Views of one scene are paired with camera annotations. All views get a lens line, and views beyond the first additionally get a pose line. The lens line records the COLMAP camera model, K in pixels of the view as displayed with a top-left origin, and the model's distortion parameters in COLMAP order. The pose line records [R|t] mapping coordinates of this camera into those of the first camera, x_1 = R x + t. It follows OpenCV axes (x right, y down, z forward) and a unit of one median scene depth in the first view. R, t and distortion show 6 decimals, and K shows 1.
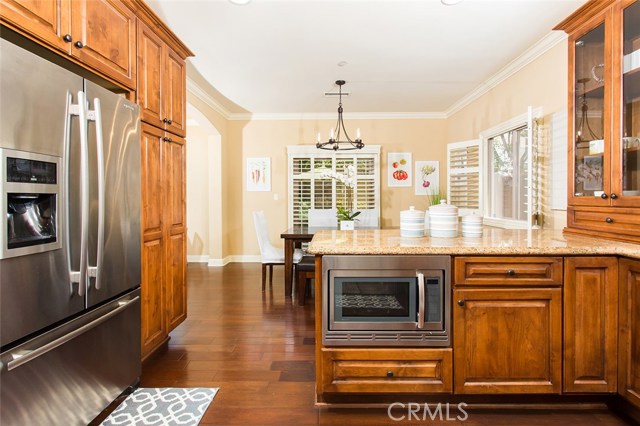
lens RADIAL K [[304.5, 0, 328.4], [0, 304.5, 201.7], [0, 0, 1]] dist [-0.001047, 0.001580]
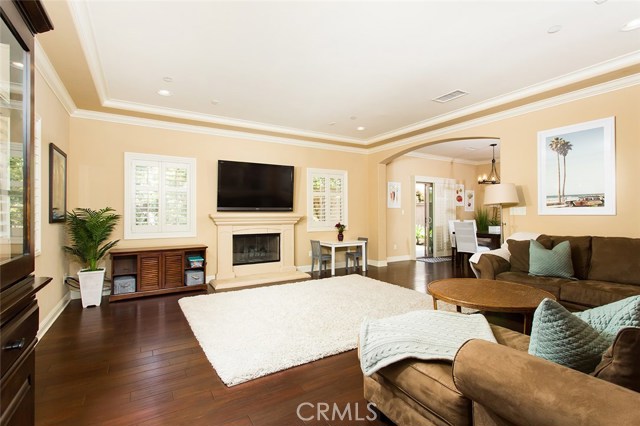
lens RADIAL K [[304.5, 0, 320.5], [0, 304.5, 213.4], [0, 0, 1]] dist [-0.001047, 0.001580]
pose [[0.856972, 0.002348, 0.515357, -3.214541], [0.006070, 0.999874, -0.014650, 0.019754], [-0.515327, 0.015683, 0.856850, 0.083151]]
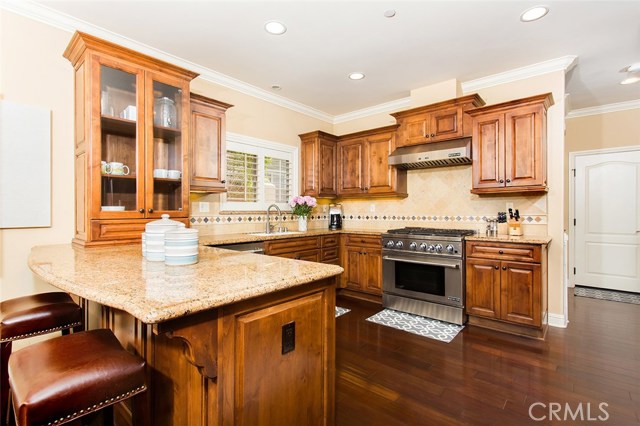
lens RADIAL K [[304.5, 0, 325.3], [0, 304.5, 210.3], [0, 0, 1]] dist [-0.001047, 0.001580]
pose [[-0.767980, 0.002015, 0.640470, -0.473538], [0.010649, 0.999897, 0.009623, -0.021489], [-0.640385, 0.014210, -0.767923, 1.327243]]
